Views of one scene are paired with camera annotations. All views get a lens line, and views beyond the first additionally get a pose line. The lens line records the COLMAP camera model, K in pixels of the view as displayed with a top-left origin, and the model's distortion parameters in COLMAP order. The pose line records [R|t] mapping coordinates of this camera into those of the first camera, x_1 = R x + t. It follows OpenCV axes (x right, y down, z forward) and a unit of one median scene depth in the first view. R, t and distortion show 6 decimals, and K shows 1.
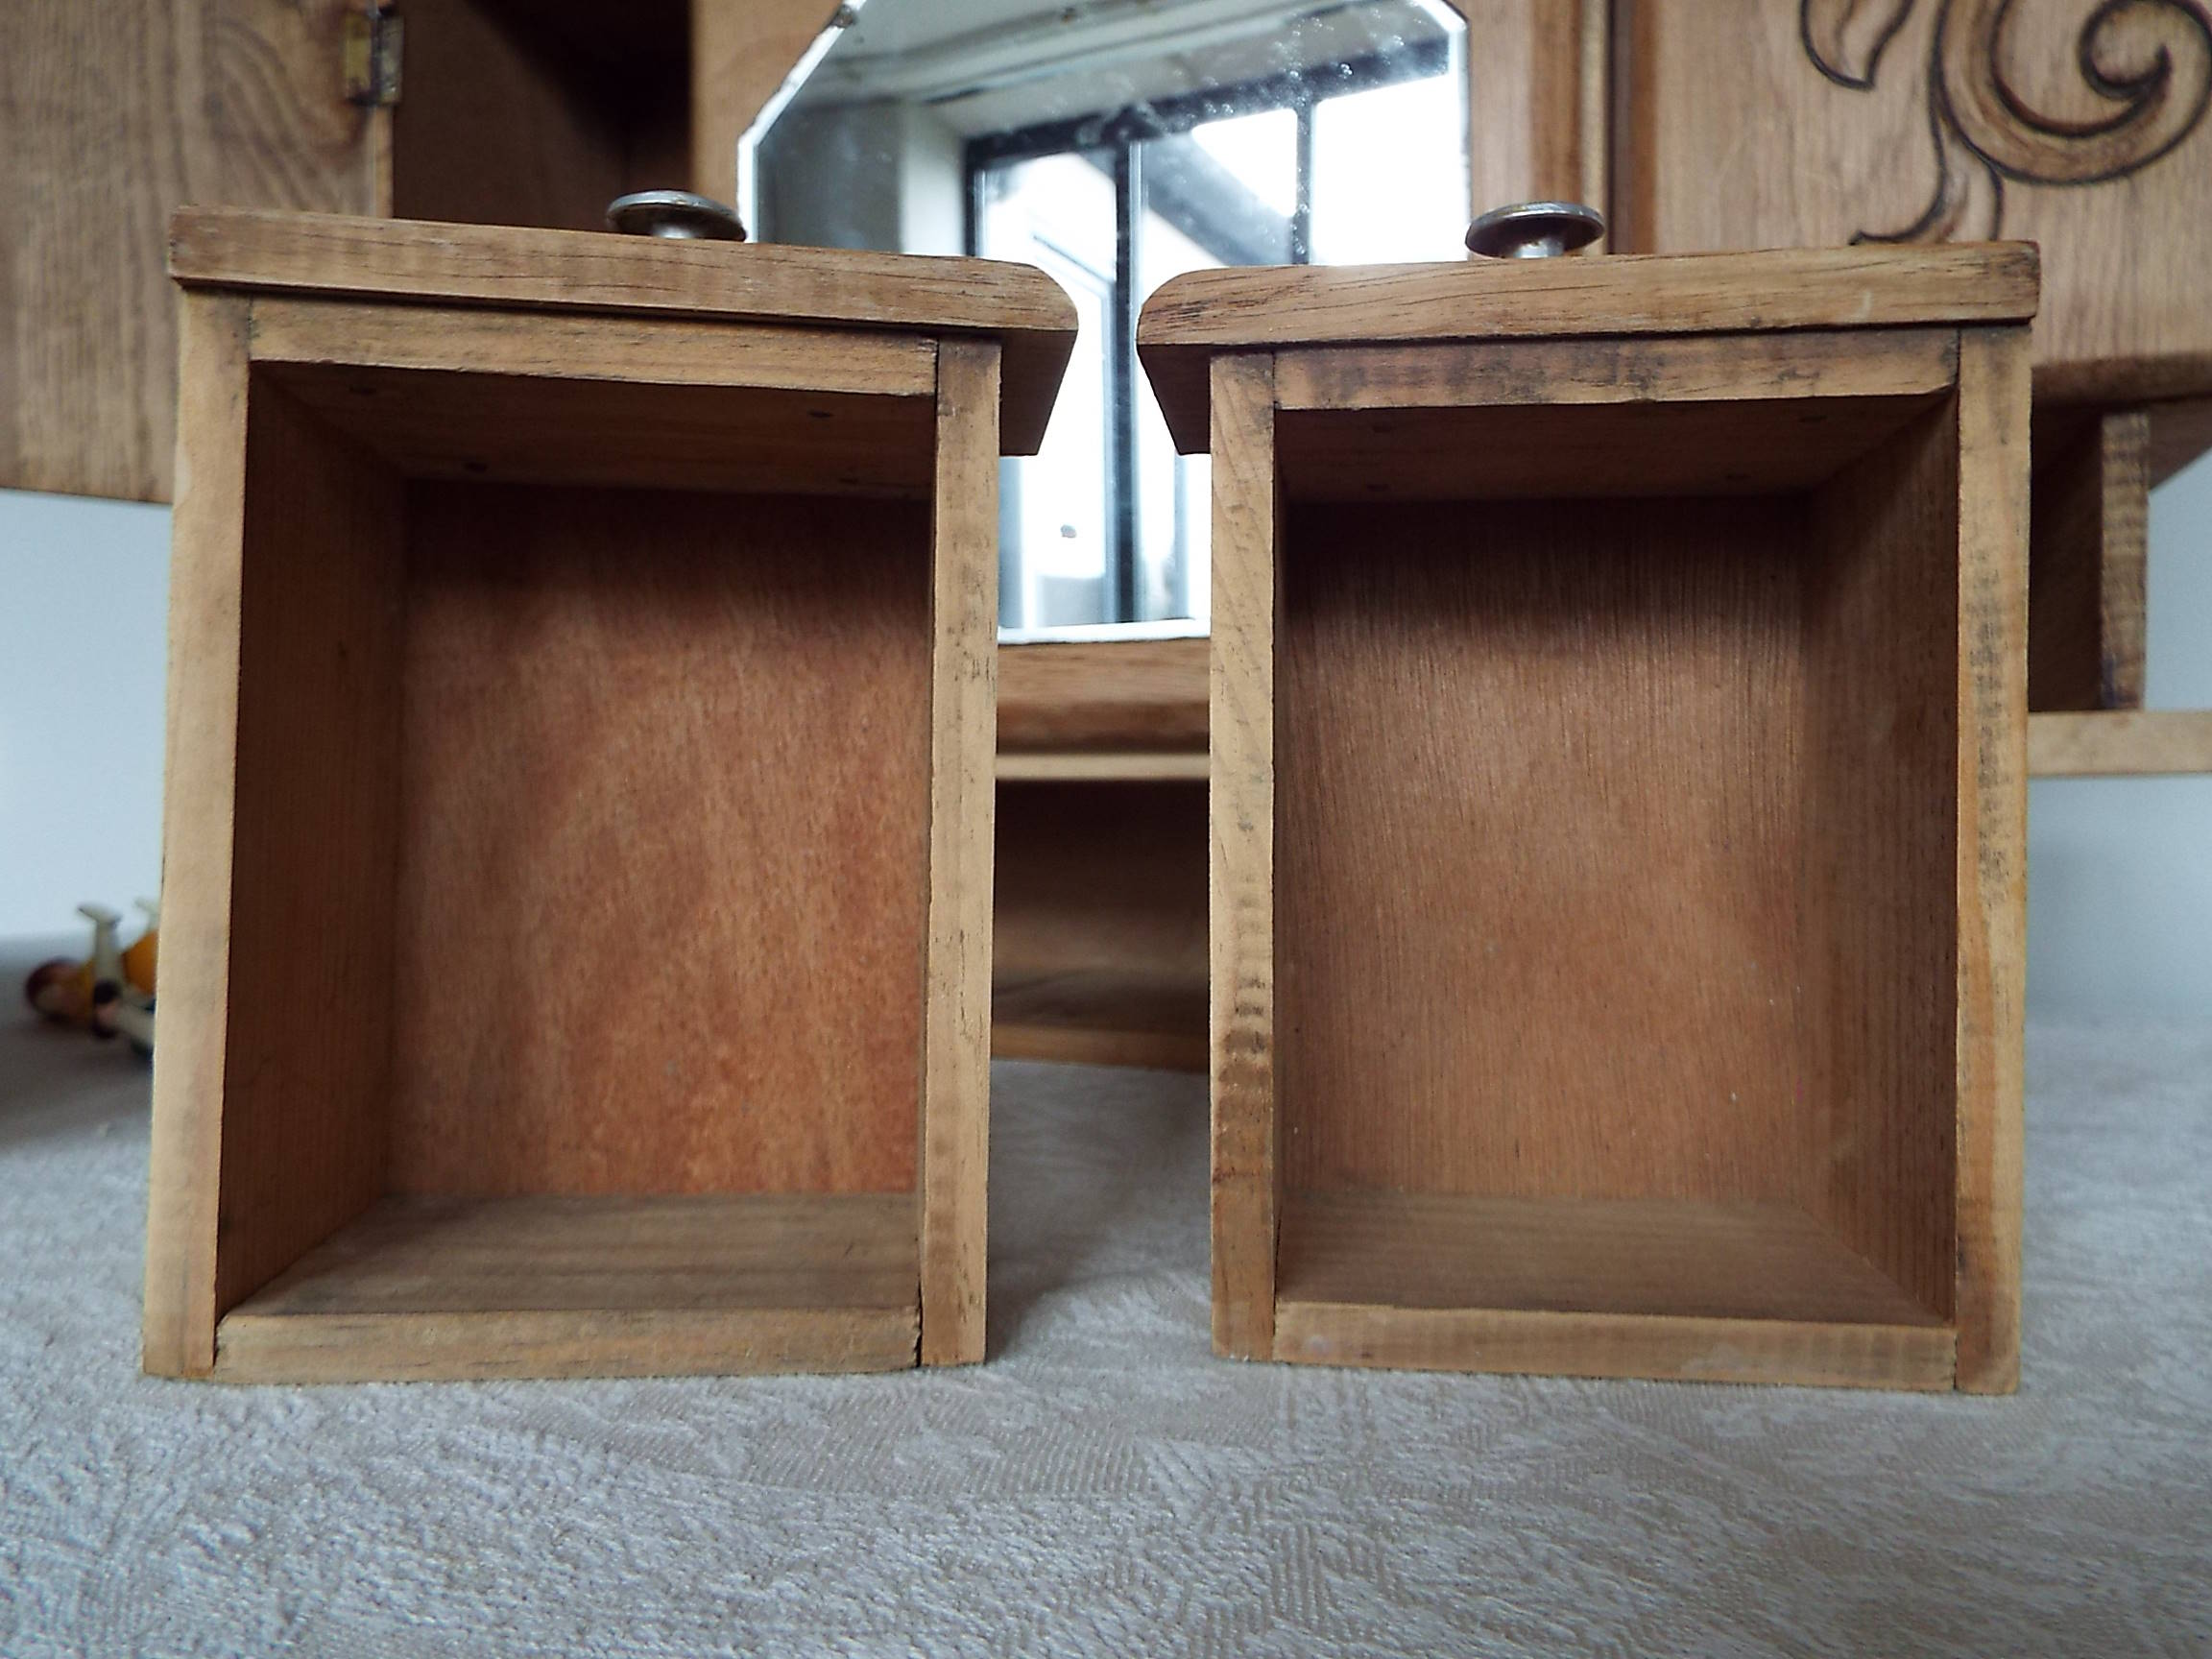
lens RADIAL K [[1601.5, 0, 1105.4], [0, 1601.5, 901.0], [0, 0, 1]] dist [0.026491, -0.033432]
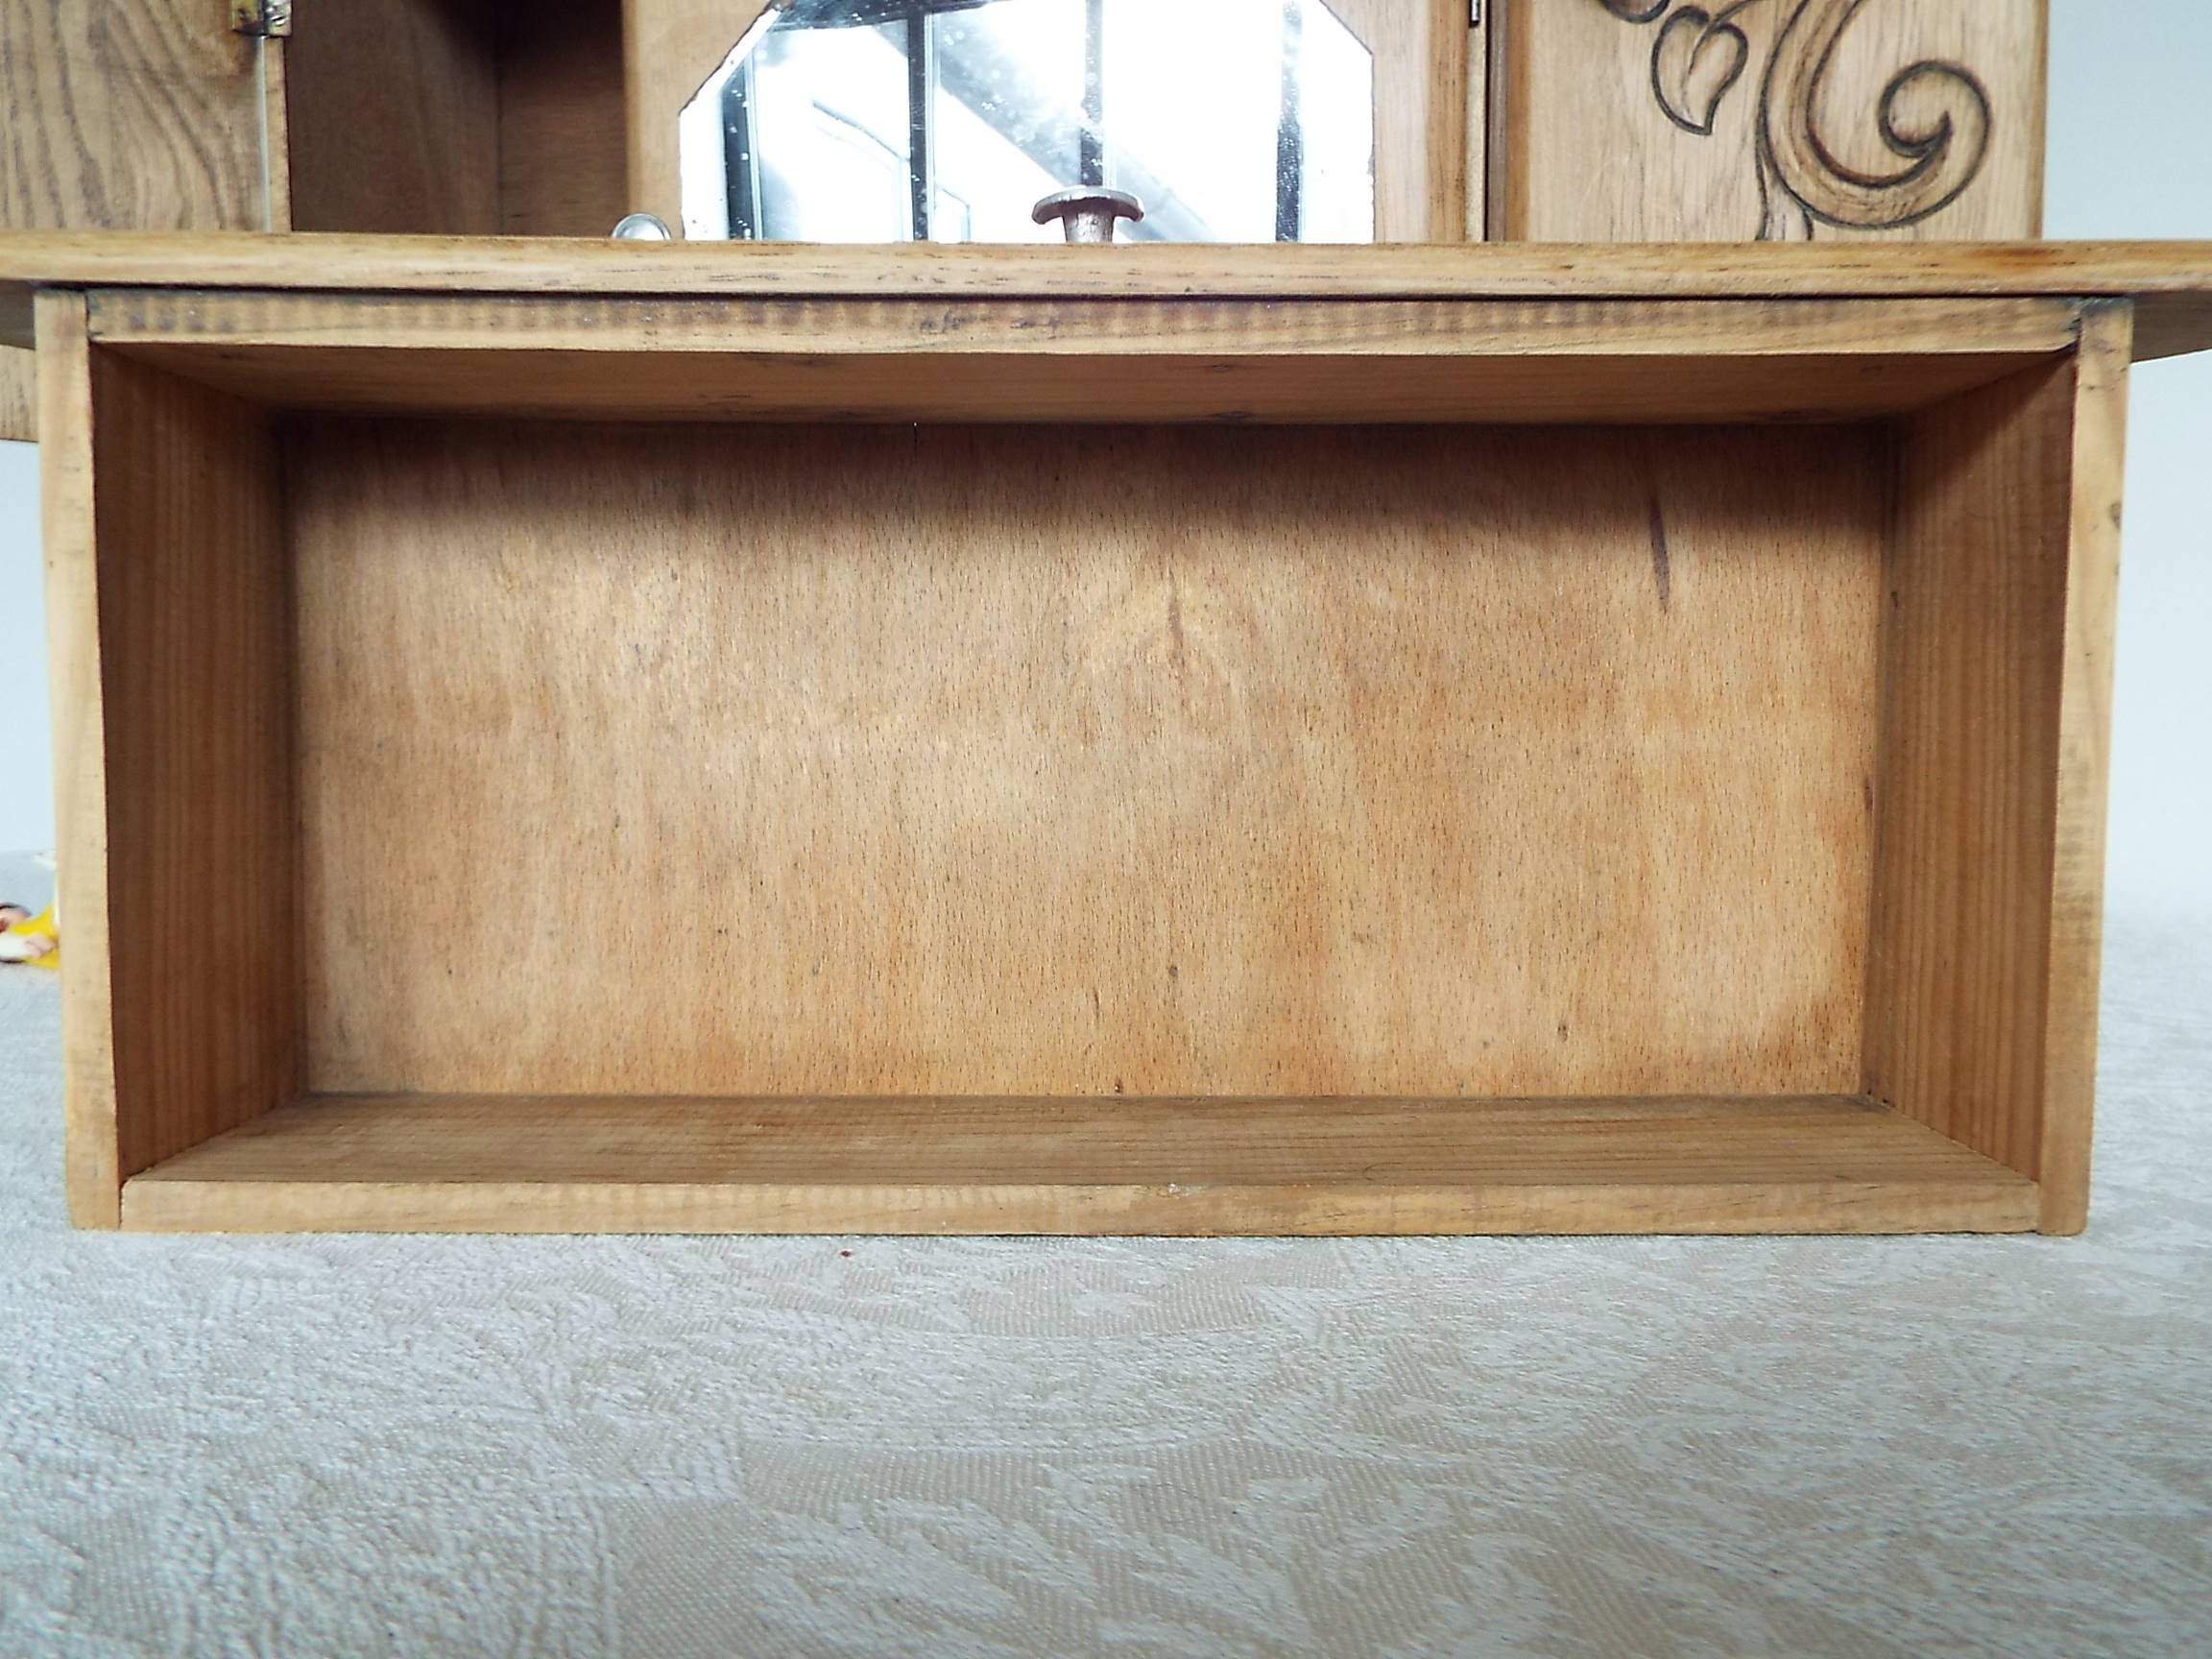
lens RADIAL K [[1601.5, 0, 1104.7], [0, 1601.5, 921.7], [0, 0, 1]] dist [0.026491, -0.033432]
pose [[0.989892, -0.027938, 0.139048, -0.143792], [0.015675, 0.995951, 0.088519, -0.046969], [-0.140958, -0.085445, 0.986321, -0.146815]]
